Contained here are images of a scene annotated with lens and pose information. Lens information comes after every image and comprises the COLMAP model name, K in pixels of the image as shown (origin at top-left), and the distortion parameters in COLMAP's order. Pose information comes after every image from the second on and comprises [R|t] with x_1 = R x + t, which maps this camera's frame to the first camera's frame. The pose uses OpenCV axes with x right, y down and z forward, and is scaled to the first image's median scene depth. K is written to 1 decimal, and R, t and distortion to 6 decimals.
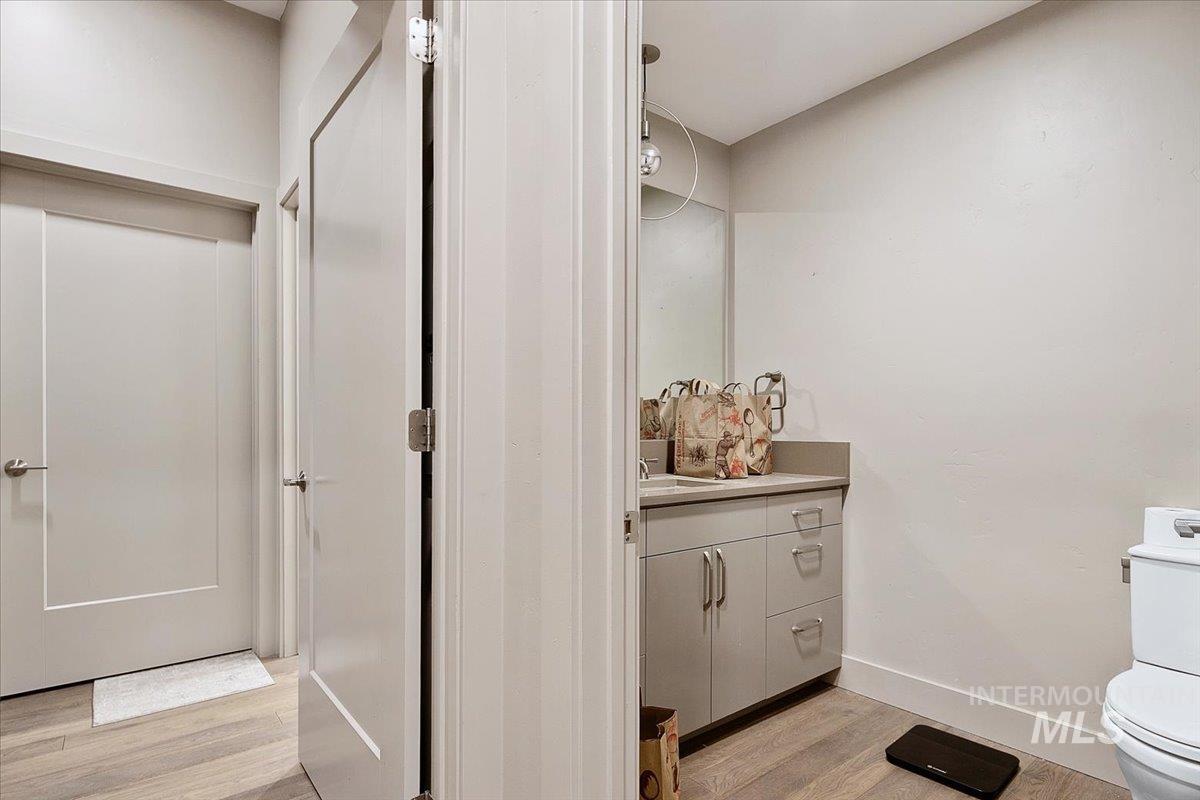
lens RADIAL K [[608.2, 0, 594.1], [0, 608.2, 435.0], [0, 0, 1]] dist [0.000768, -0.000782]
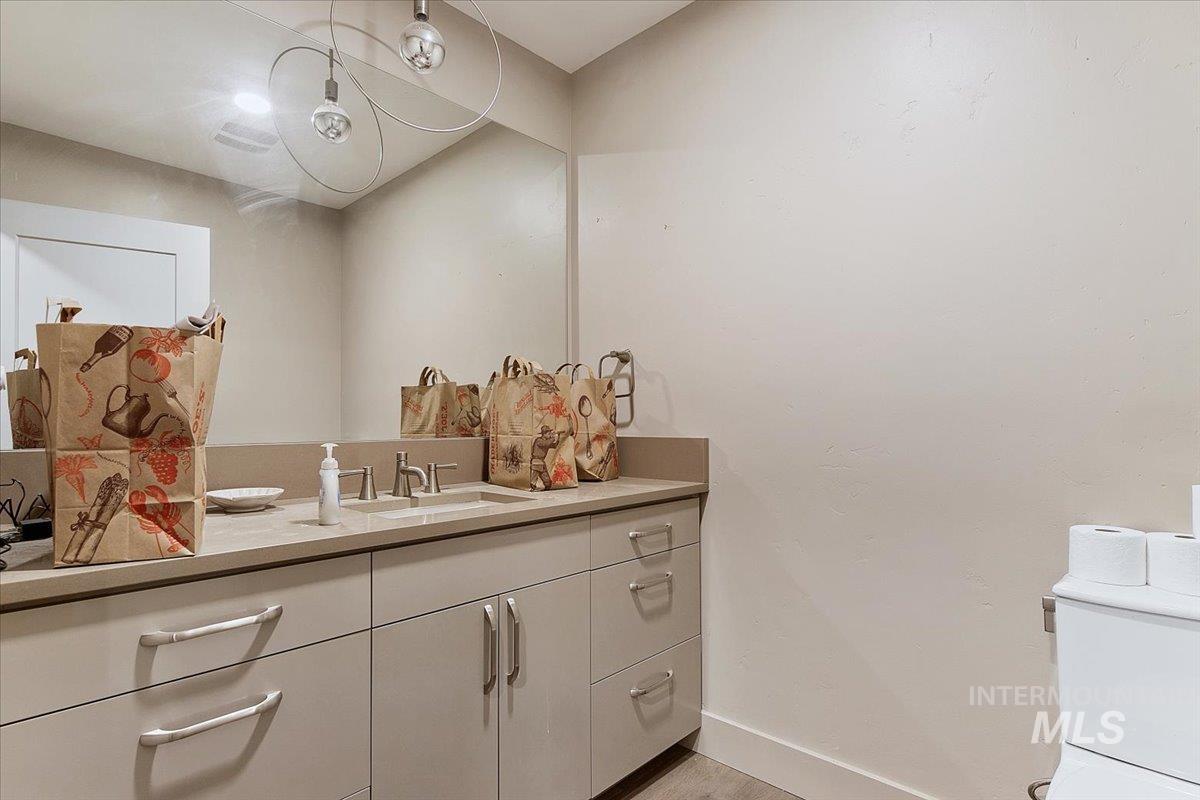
lens RADIAL K [[593.8, 0, 601.3], [0, 593.8, 417.9], [0, 0, 1]] dist [-0.003140, -0.000985]
pose [[0.988765, -0.006785, 0.149322, 0.170387], [0.009296, 0.999827, -0.016119, -0.003095], [-0.149186, 0.017326, 0.988657, 0.263760]]
